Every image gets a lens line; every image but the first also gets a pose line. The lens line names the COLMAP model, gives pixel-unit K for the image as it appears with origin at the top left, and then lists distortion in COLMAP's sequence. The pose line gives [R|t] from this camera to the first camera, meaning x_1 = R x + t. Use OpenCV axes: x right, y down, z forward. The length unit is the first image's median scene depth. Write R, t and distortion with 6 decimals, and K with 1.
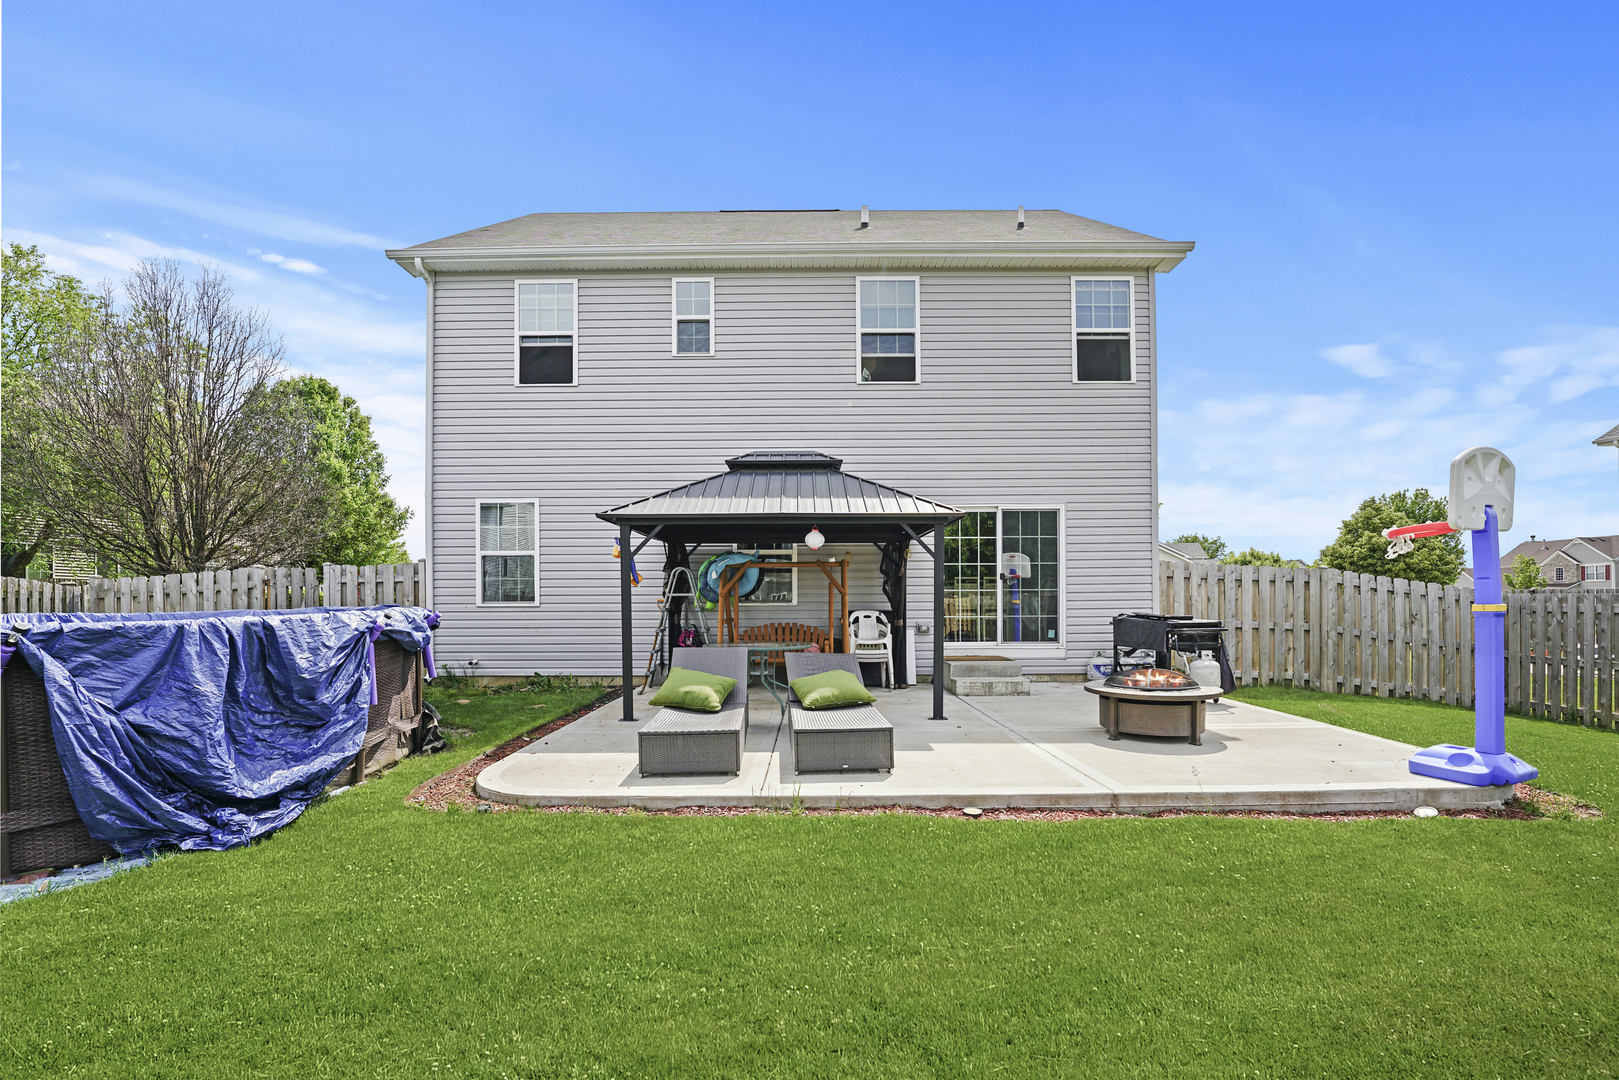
lens RADIAL K [[703.4, 0, 808.3], [0, 703.4, 595.1], [0, 0, 1]] dist [-0.018704, -0.000447]
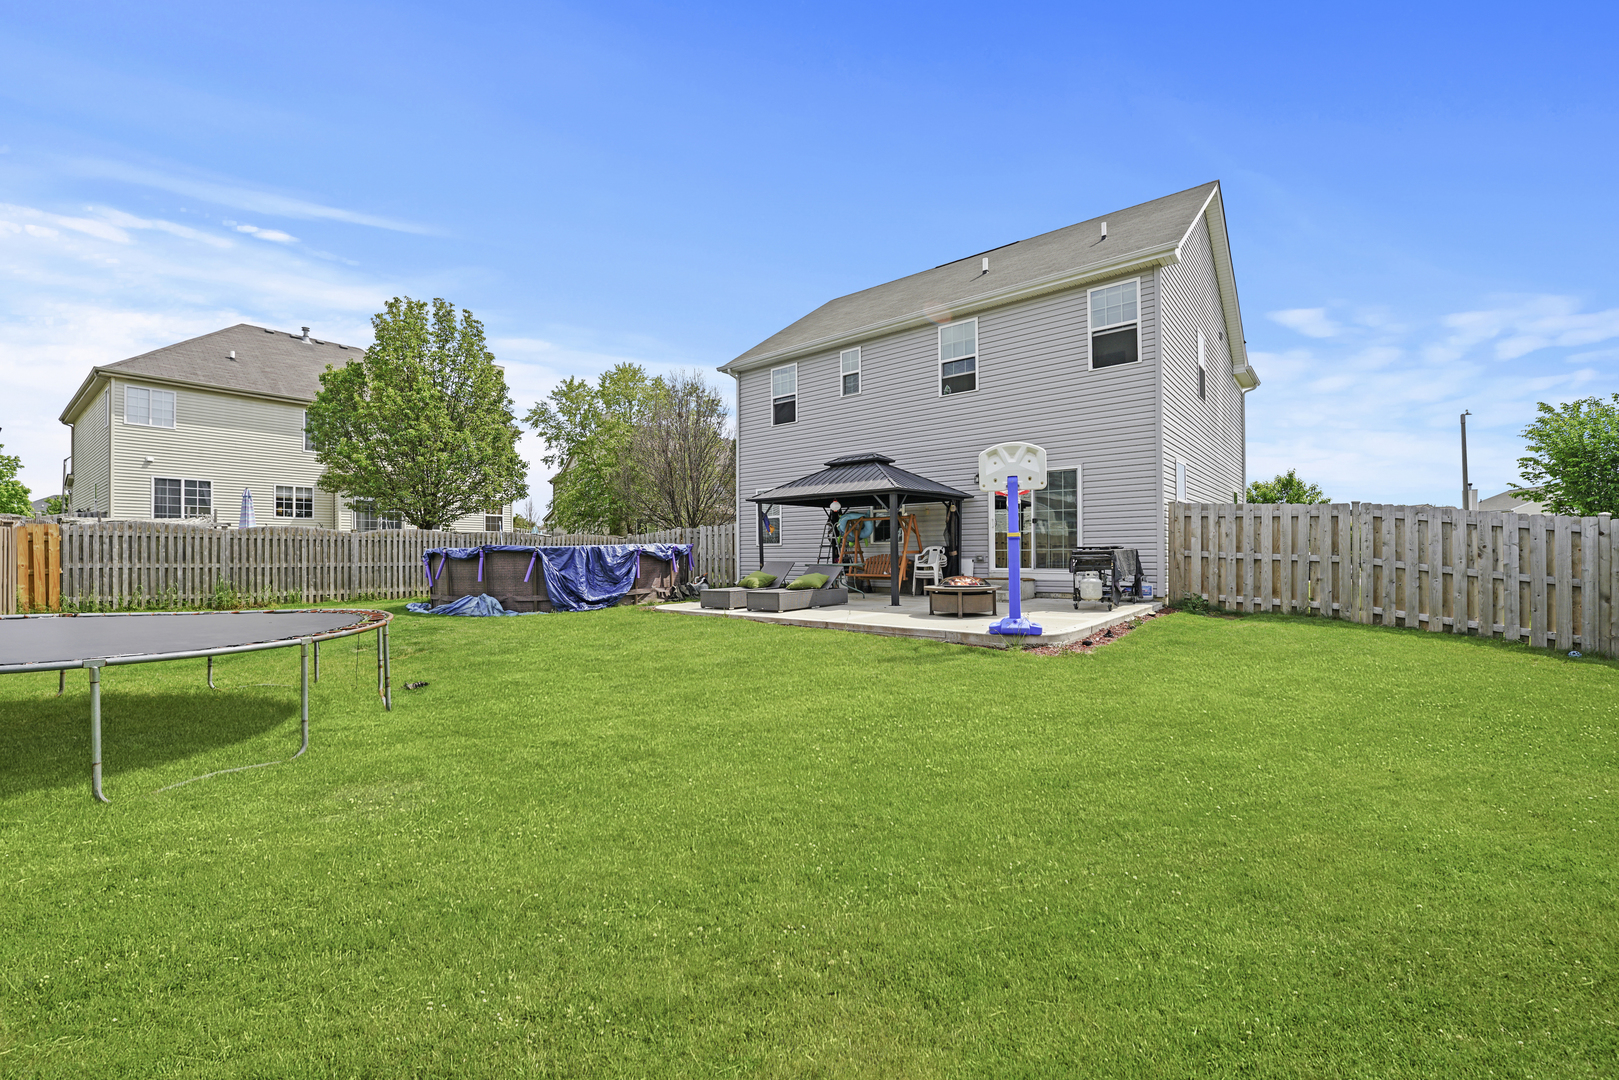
lens RADIAL K [[655.4, 0, 809.5], [0, 655.4, 540.0], [0, 0, 1]] dist [-0.000747, -0.000091]
pose [[0.773452, -0.012442, -0.633733, 0.787833], [0.010039, 0.999922, -0.007378, 0.016587], [0.633776, -0.000656, 0.773517, -0.292674]]
